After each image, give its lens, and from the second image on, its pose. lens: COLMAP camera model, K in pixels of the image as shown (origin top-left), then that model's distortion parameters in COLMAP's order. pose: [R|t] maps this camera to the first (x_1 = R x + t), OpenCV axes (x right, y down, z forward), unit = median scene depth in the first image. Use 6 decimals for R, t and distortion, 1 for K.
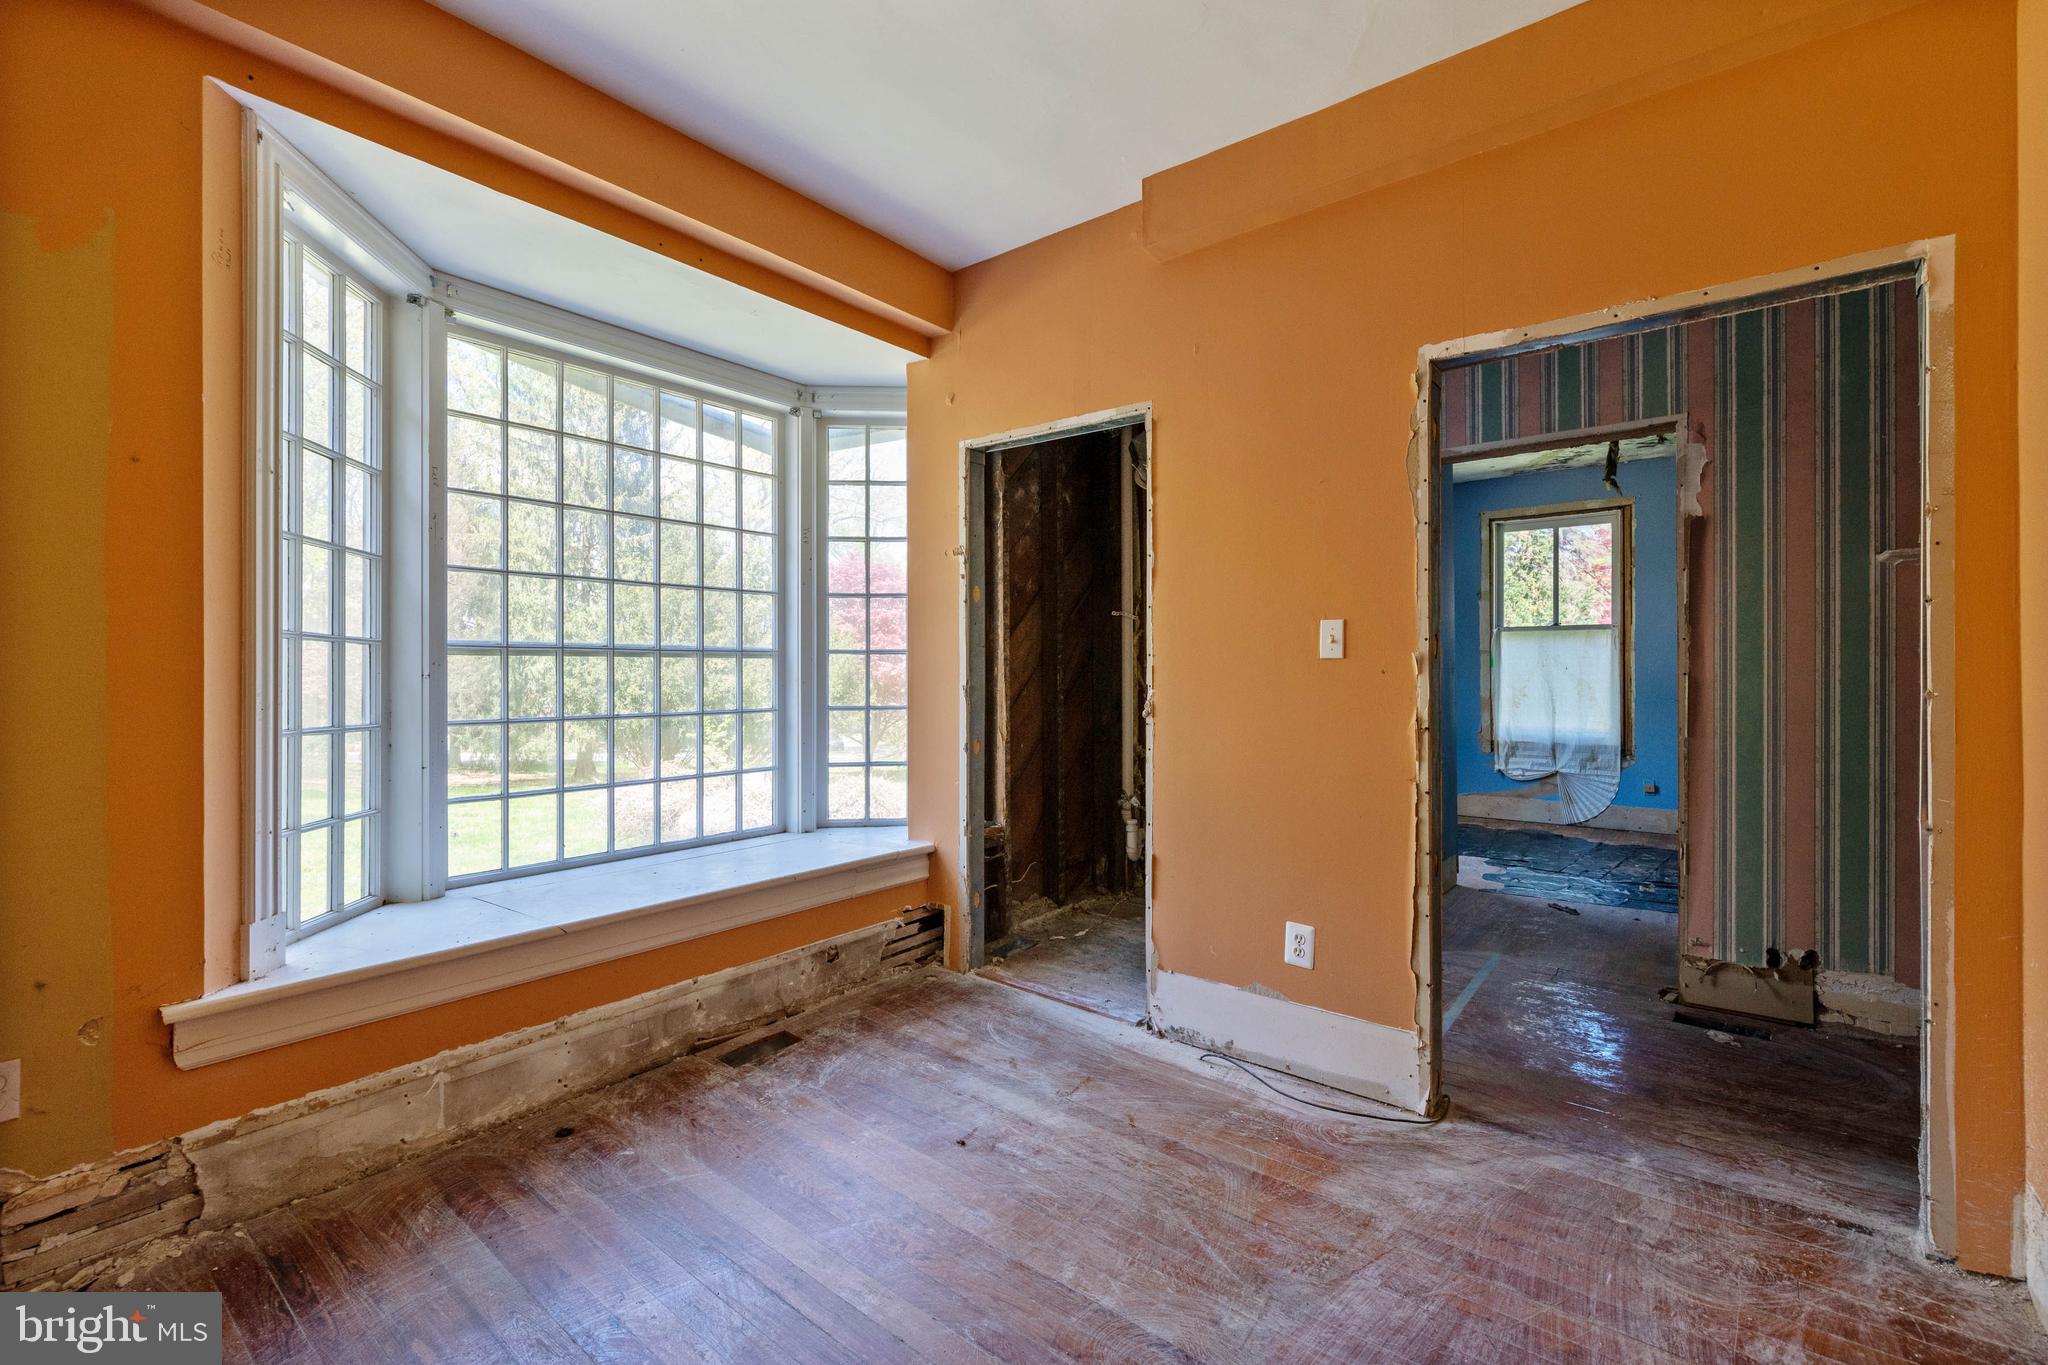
lens RADIAL K [[877.7, 0, 1024.6], [0, 877.7, 677.1], [0, 0, 1]] dist [-0.002680, 0.000188]
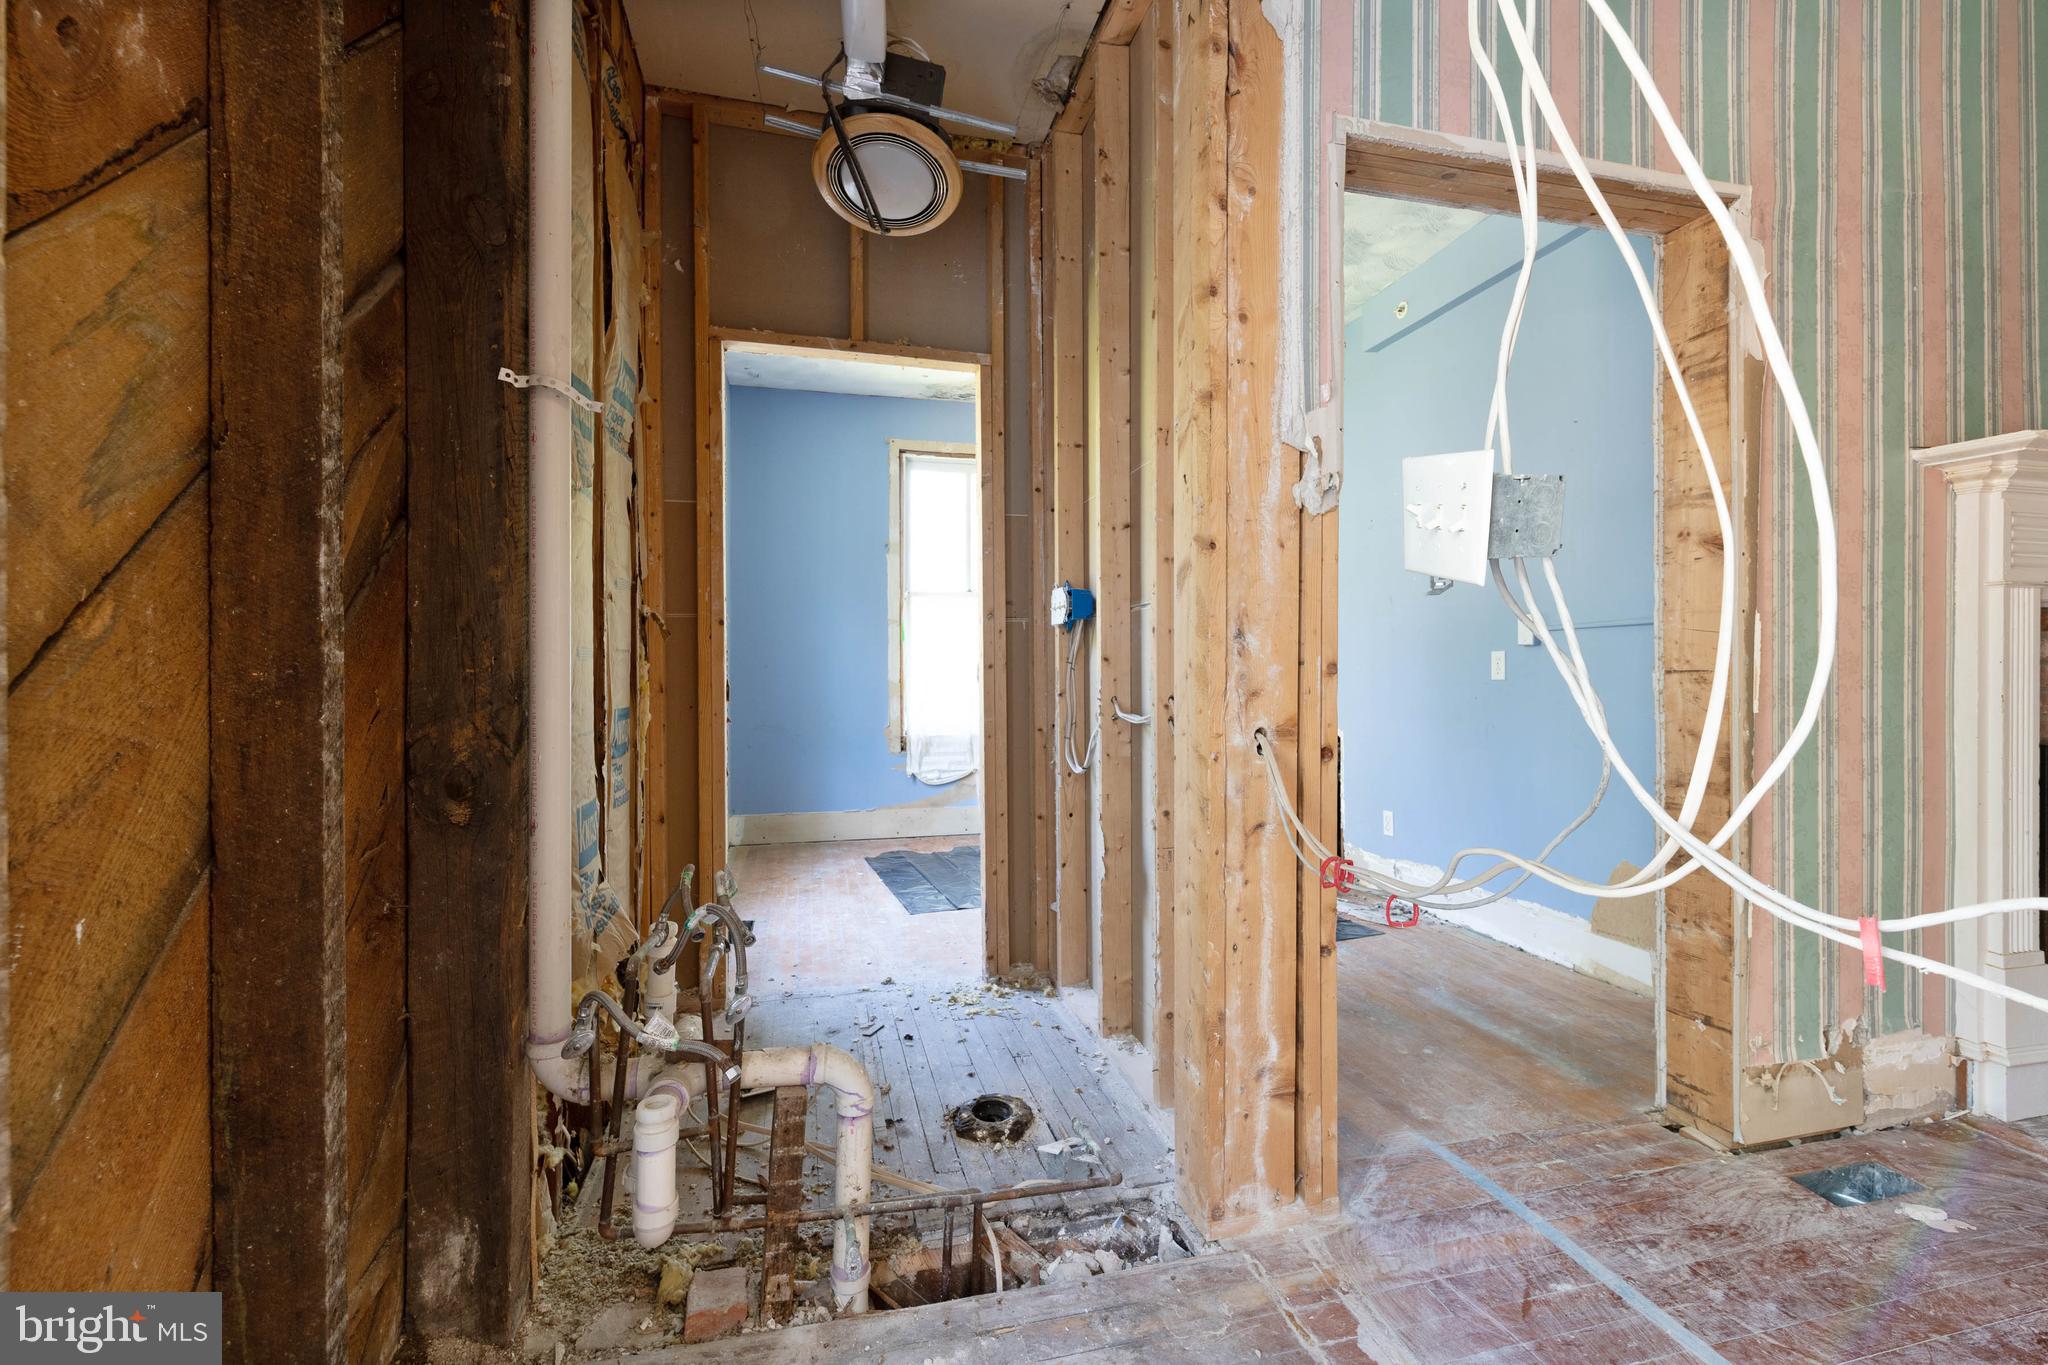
lens RADIAL K [[877.7, 0, 1032.4], [0, 877.7, 675.3], [0, 0, 1]] dist [-0.002680, 0.000188]
pose [[0.600130, -0.002841, 0.799897, -0.025588], [0.001722, 0.999996, 0.002260, 0.025668], [-0.799900, 0.000021, 0.600133, 0.679786]]
